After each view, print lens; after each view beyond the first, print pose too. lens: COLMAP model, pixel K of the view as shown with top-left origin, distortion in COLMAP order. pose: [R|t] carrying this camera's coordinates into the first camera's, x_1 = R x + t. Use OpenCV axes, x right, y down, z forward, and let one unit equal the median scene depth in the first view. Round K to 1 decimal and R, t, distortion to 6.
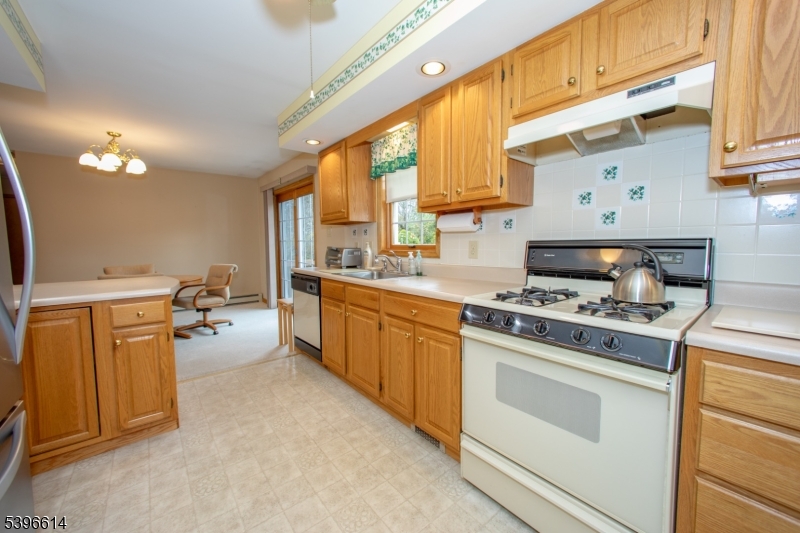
lens RADIAL K [[306.6, 0, 400.0], [0, 306.6, 266.5], [0, 0, 1]] dist [0.009092, -0.000350]
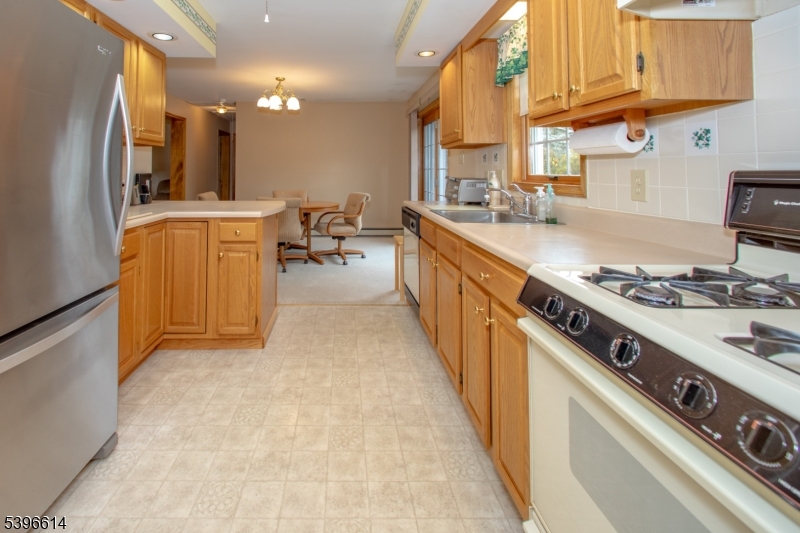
lens RADIAL K [[380.1, 0, 399.9], [0, 380.1, 162.1], [0, 0, 1]] dist [0.001964, 0.000073]
pose [[0.781013, -0.006281, -0.624483, 0.351872], [-0.056572, 0.995127, -0.080761, -0.017543], [0.621948, 0.098404, 0.776851, 0.184991]]
